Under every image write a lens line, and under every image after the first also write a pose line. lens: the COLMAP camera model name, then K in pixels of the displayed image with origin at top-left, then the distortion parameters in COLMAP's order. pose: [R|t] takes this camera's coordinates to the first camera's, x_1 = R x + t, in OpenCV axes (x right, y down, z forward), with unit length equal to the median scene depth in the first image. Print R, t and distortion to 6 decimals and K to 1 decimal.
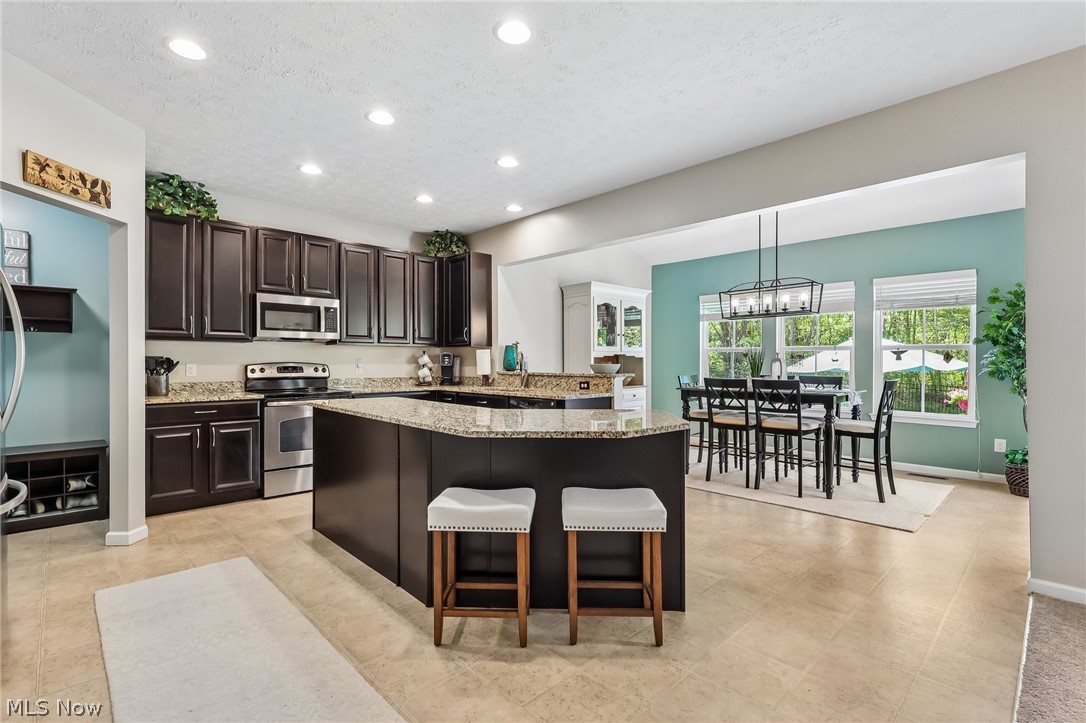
lens RADIAL K [[509.9, 0, 541.3], [0, 509.9, 358.9], [0, 0, 1]] dist [0.000226, 0.001585]
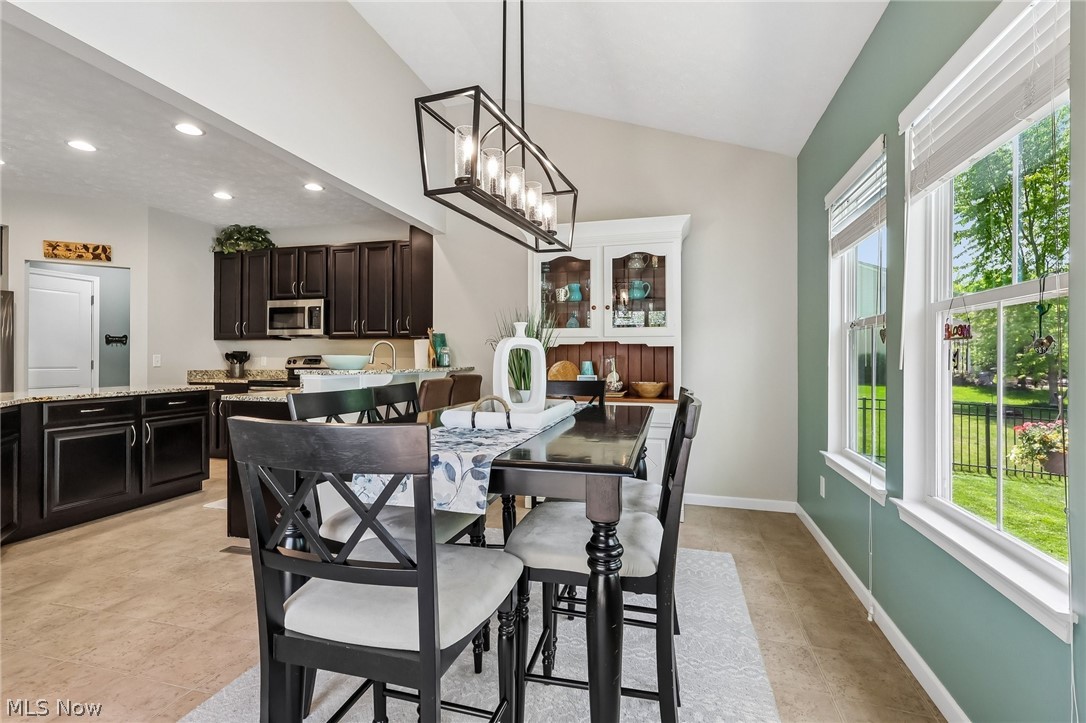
lens RADIAL K [[509.9, 0, 540.4], [0, 509.9, 359.5], [0, 0, 1]] dist [0.000226, 0.001585]
pose [[0.511389, 0.003089, -0.859344, 0.806099], [0.001913, 0.999987, 0.004733, 0.011261], [0.859347, -0.004064, 0.511377, 0.847279]]
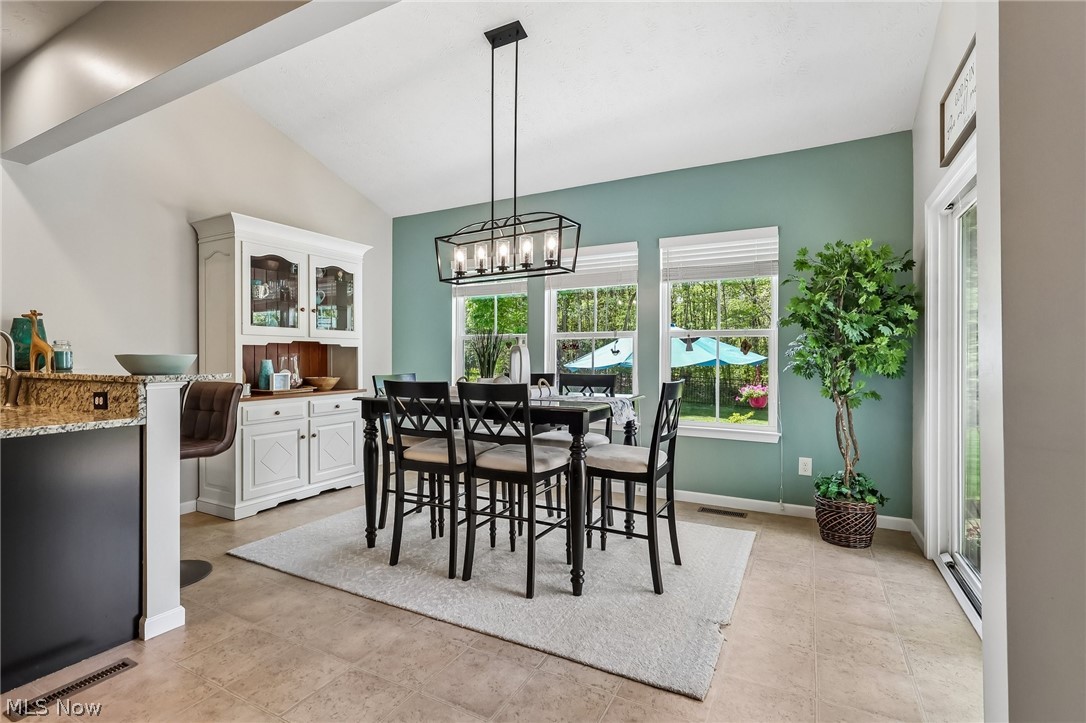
lens RADIAL K [[509.9, 0, 545.2], [0, 509.9, 352.7], [0, 0, 1]] dist [0.000226, 0.001585]
pose [[0.949688, 0.002770, 0.313185, 0.309679], [-0.001652, 0.999991, -0.003837, 0.009137], [-0.313193, 0.003126, 0.949684, 0.416174]]
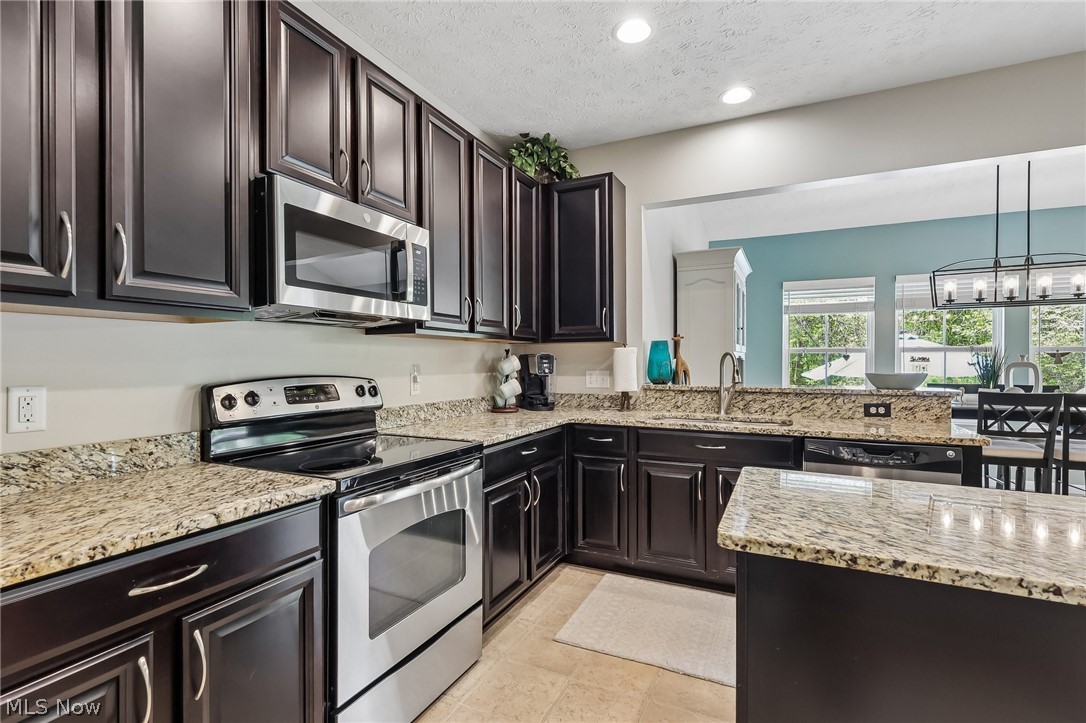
lens RADIAL K [[509.9, 0, 539.3], [0, 509.9, 365.1], [0, 0, 1]] dist [0.000226, 0.001585]
pose [[0.936945, -0.003947, 0.349454, -0.465334], [-0.000429, 0.999922, 0.012443, -0.006551], [-0.349476, -0.011809, 0.936871, 0.563704]]
